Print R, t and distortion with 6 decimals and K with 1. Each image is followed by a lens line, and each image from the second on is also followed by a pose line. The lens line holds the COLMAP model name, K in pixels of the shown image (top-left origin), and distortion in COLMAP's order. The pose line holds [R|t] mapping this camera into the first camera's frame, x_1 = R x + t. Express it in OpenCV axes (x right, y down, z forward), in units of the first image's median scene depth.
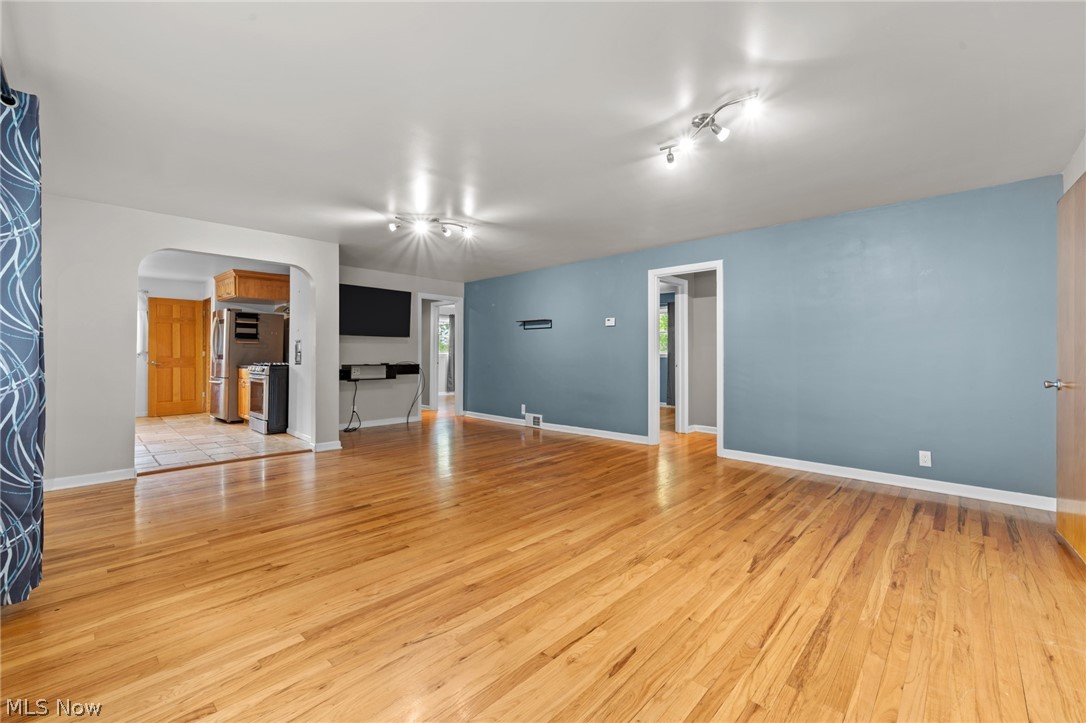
lens RADIAL K [[449.7, 0, 537.5], [0, 449.7, 354.4], [0, 0, 1]] dist [-0.002379, 0.000526]
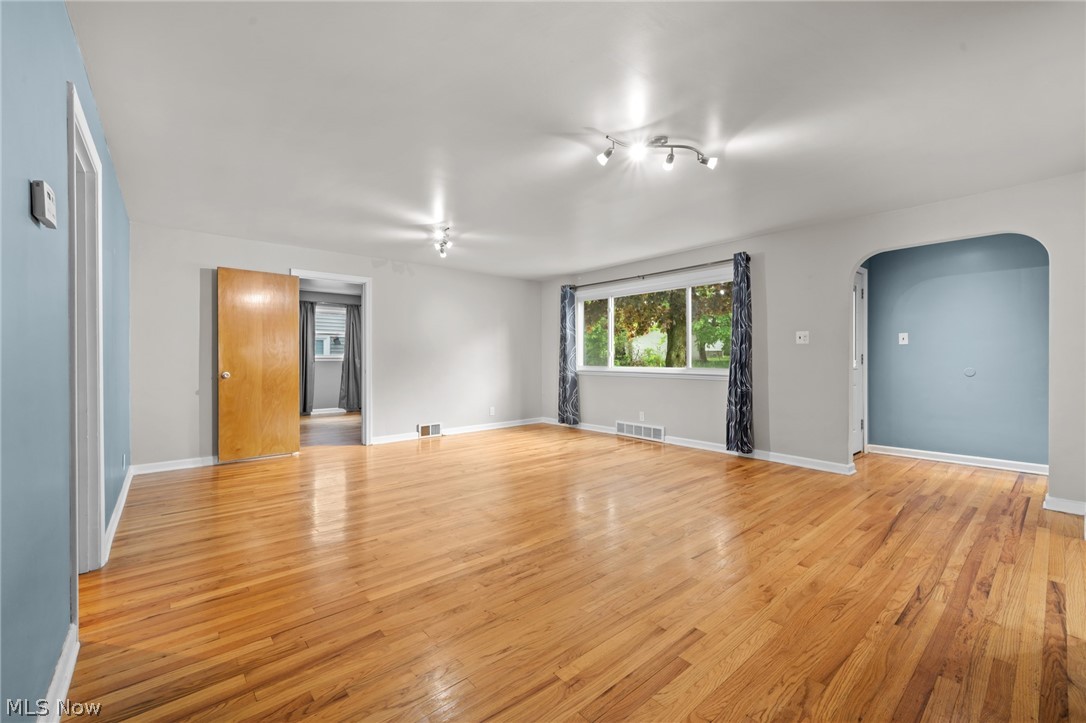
lens RADIAL K [[449.7, 0, 543.4], [0, 449.7, 365.5], [0, 0, 1]] dist [-0.002379, 0.000526]
pose [[-0.995613, -0.001320, 0.093560, -0.088421], [0.000224, 0.999864, 0.016495, 0.000593], [-0.093569, 0.016444, -0.995477, 1.074025]]
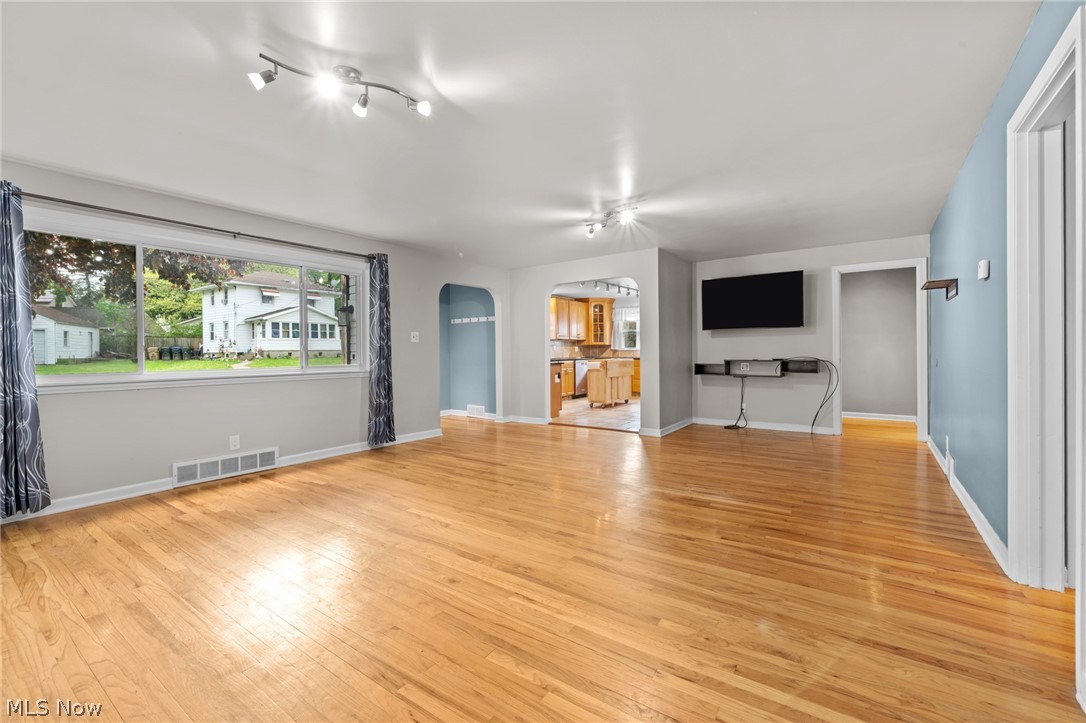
lens RADIAL K [[449.7, 0, 548.2], [0, 449.7, 357.3], [0, 0, 1]] dist [-0.002379, 0.000526]
pose [[0.157869, 0.008848, -0.987420, 0.474729], [0.012386, 0.999863, 0.010939, 0.002248], [0.987382, -0.013957, 0.157738, 0.461465]]
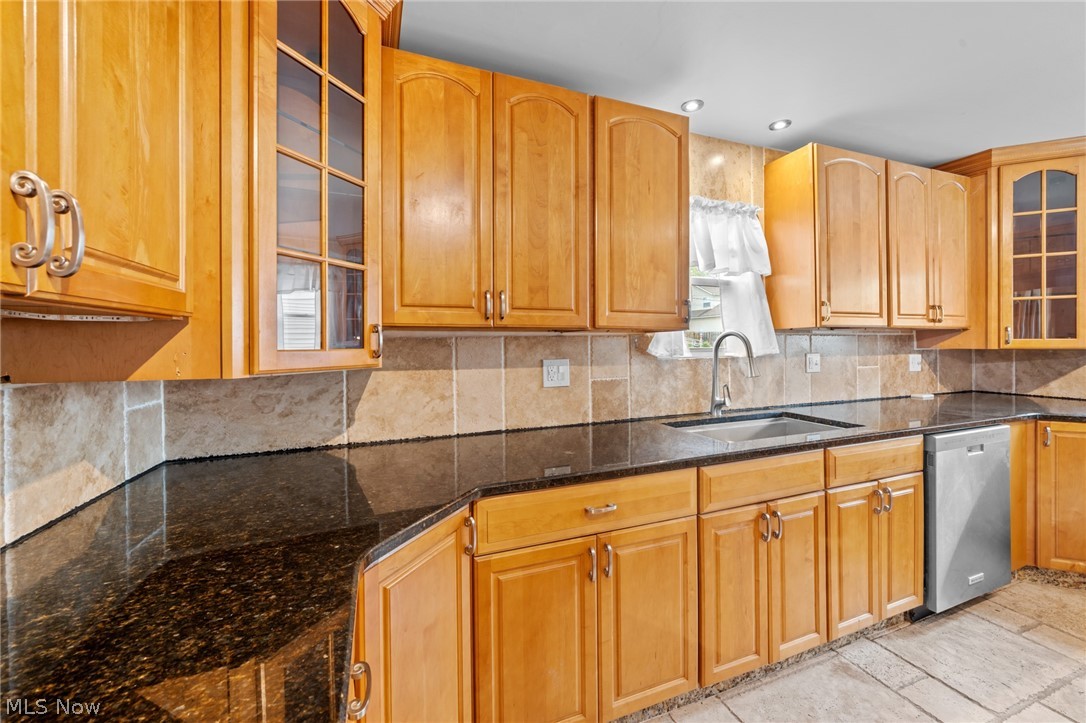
lens RADIAL K [[427.7, 0, 541.3], [0, 427.7, 345.4], [0, 0, 1]] dist [-0.003002, -0.000161]
pose [[-0.413420, 0.005909, -0.910522, -0.672042], [0.007014, 0.999970, 0.003304, -0.031909], [0.910514, -0.005020, -0.413449, 0.677422]]
